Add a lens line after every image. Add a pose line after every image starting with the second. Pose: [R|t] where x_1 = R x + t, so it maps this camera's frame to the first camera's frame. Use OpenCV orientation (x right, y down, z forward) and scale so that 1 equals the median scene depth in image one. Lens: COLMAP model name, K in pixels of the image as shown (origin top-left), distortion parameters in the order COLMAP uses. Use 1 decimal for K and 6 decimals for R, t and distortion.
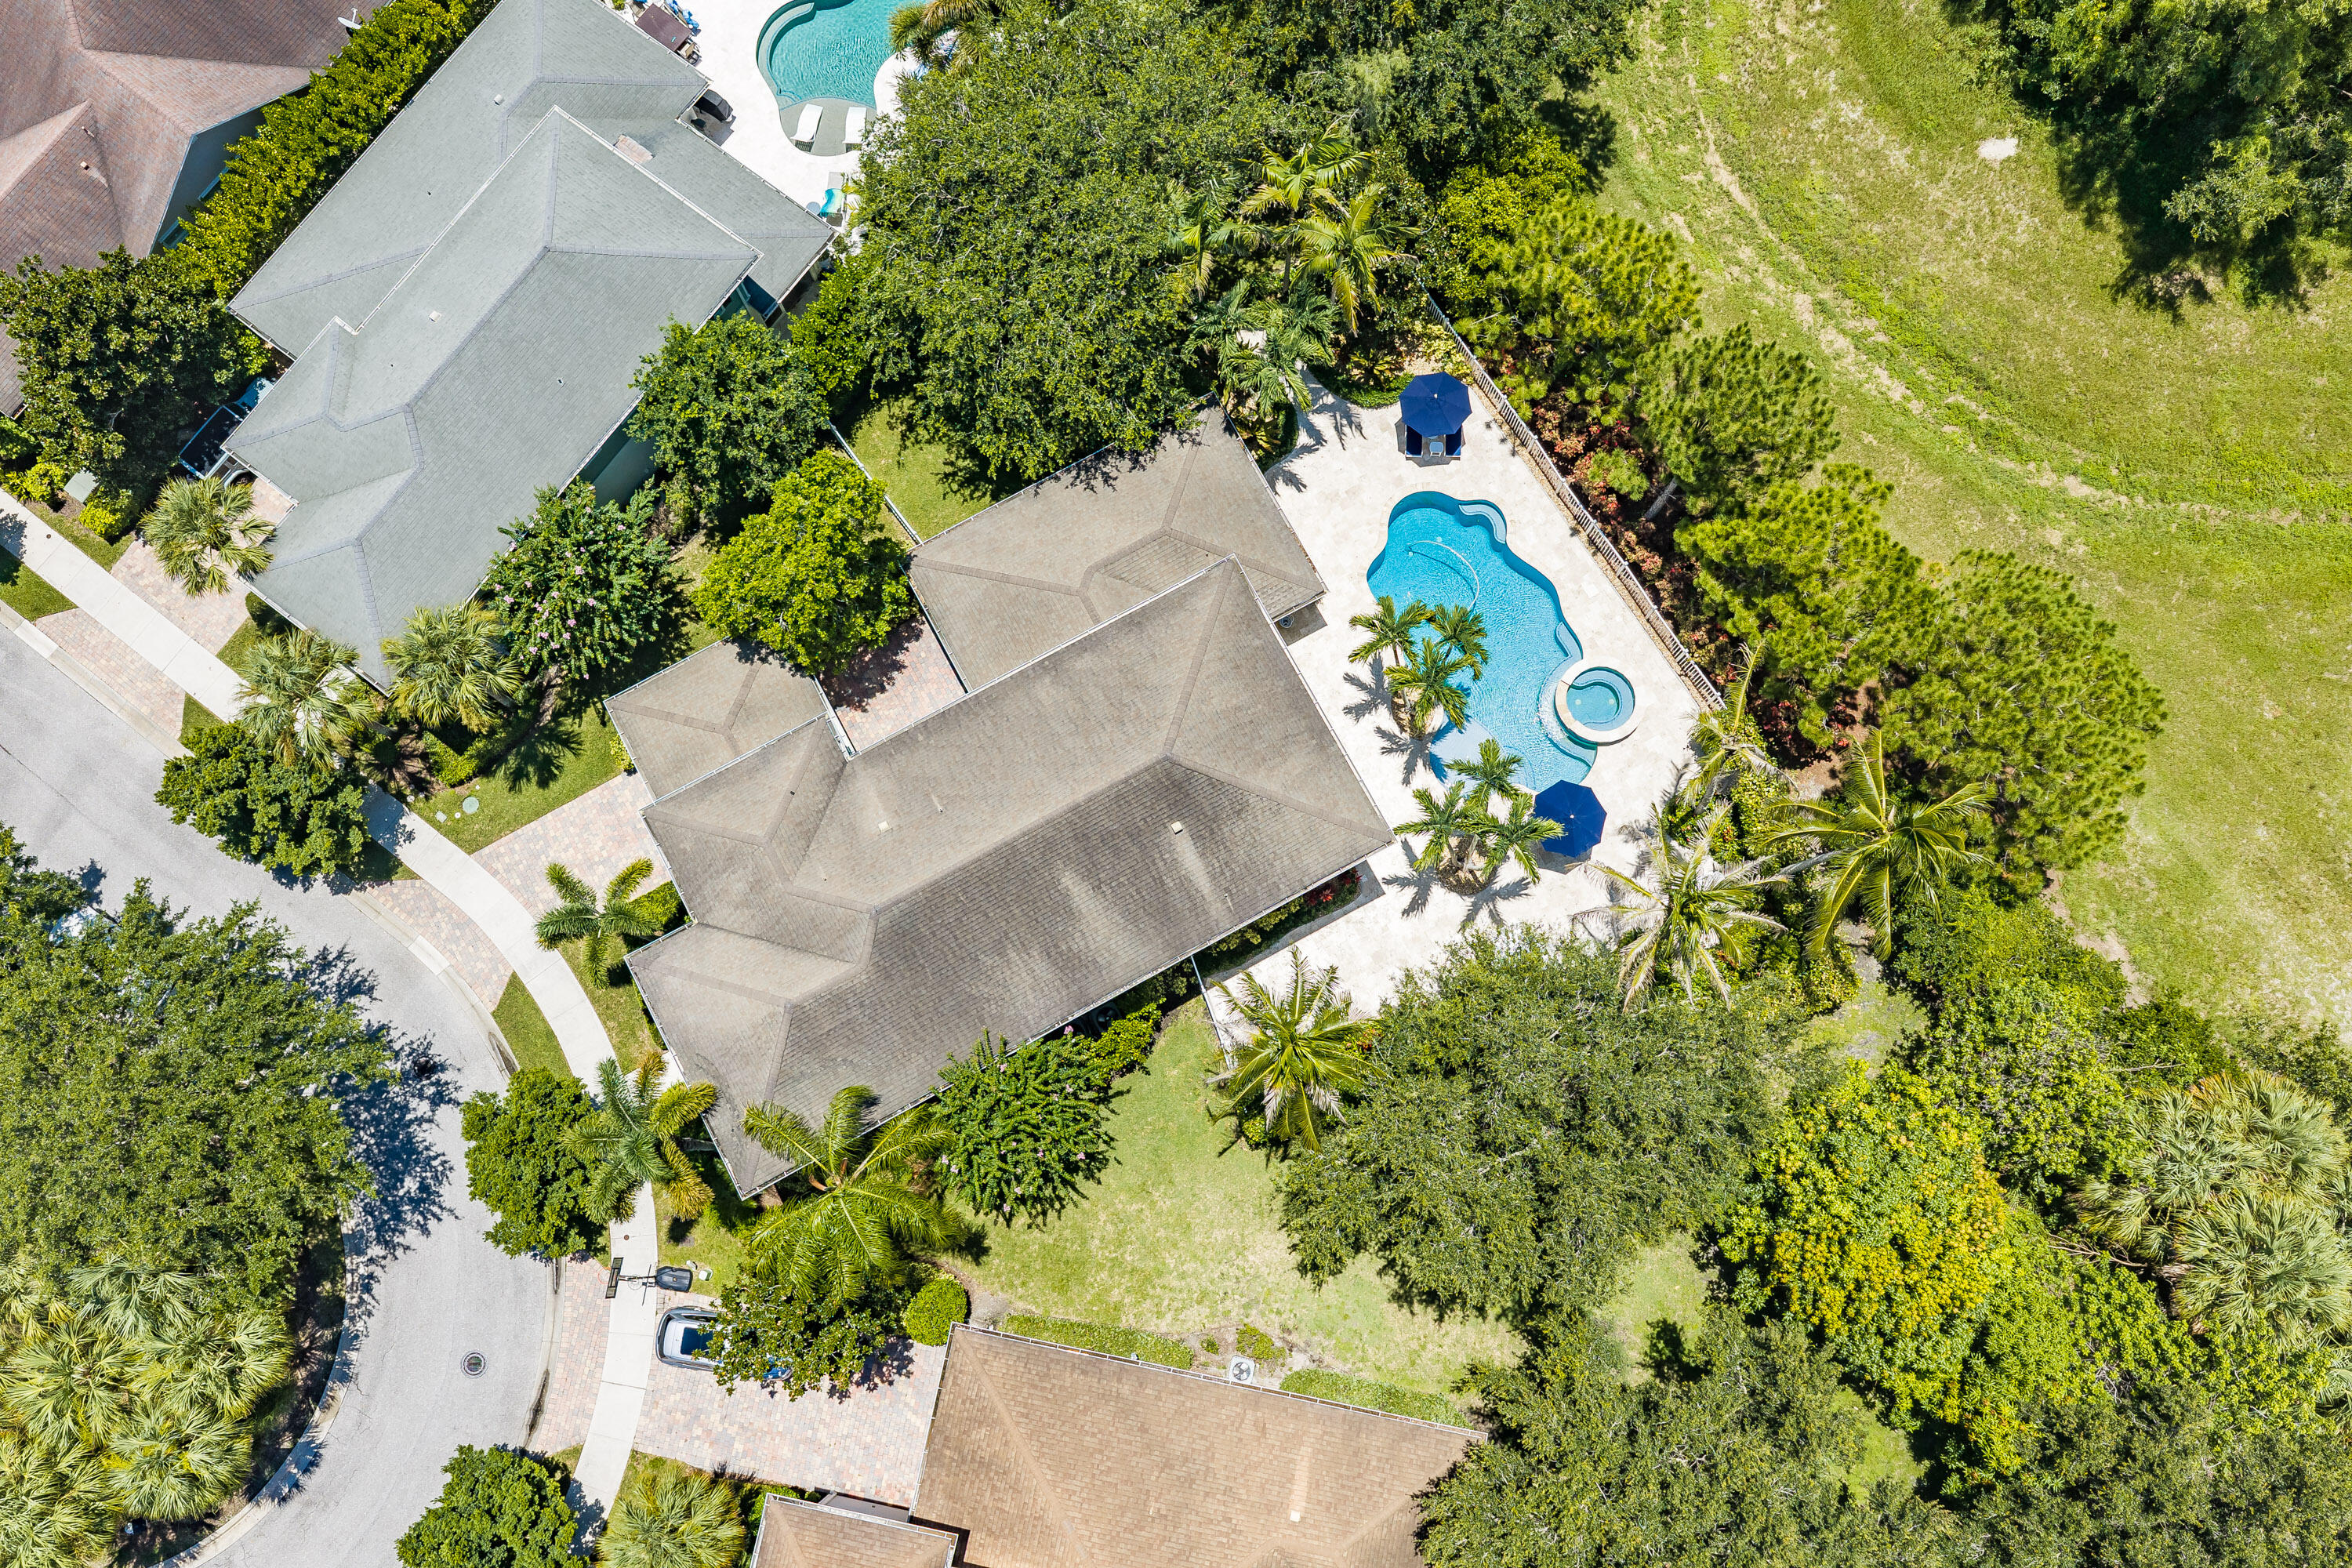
lens RADIAL K [[1938.8, 0, 1184.9], [0, 1938.8, 772.7], [0, 0, 1]] dist [0.010052, -0.017643]
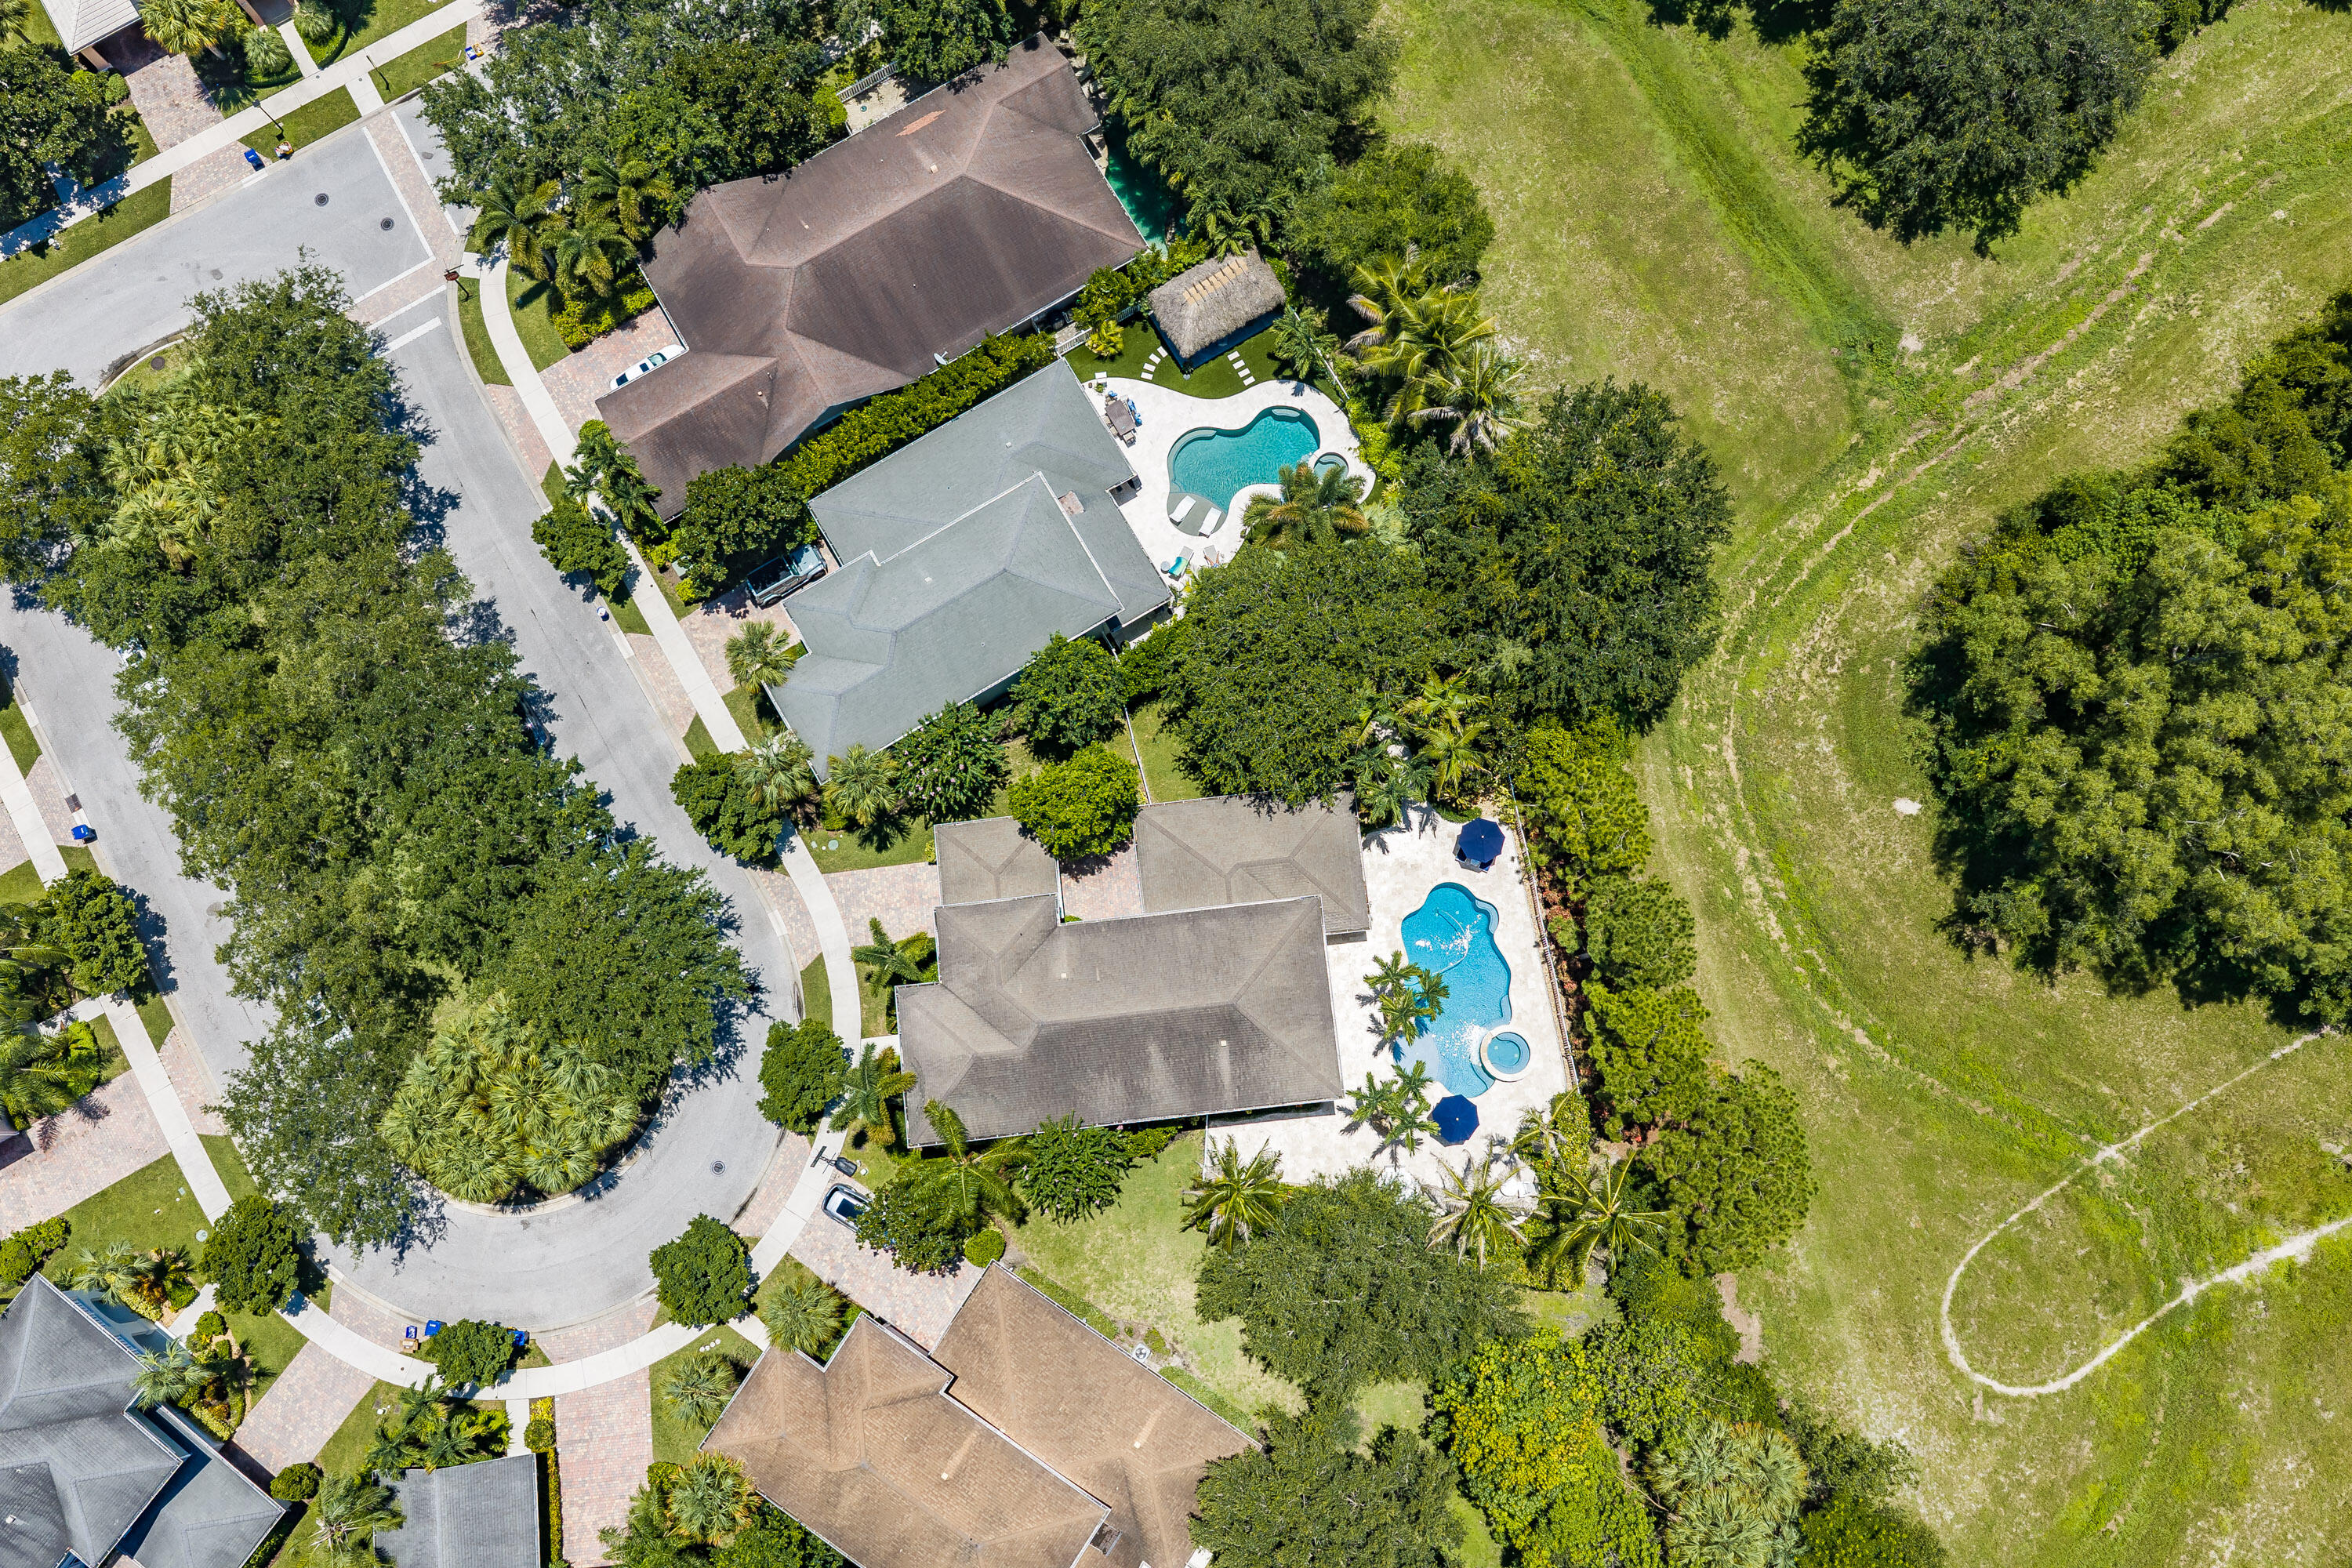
lens RADIAL K [[1938.8, 0, 1184.9], [0, 1938.8, 772.7], [0, 0, 1]] dist [0.010052, -0.017643]
pose [[0.925306, 0.372183, -0.072726, -0.000303], [-0.370287, 0.928118, 0.038516, -0.219289], [0.081833, -0.008709, 0.996608, -0.615589]]
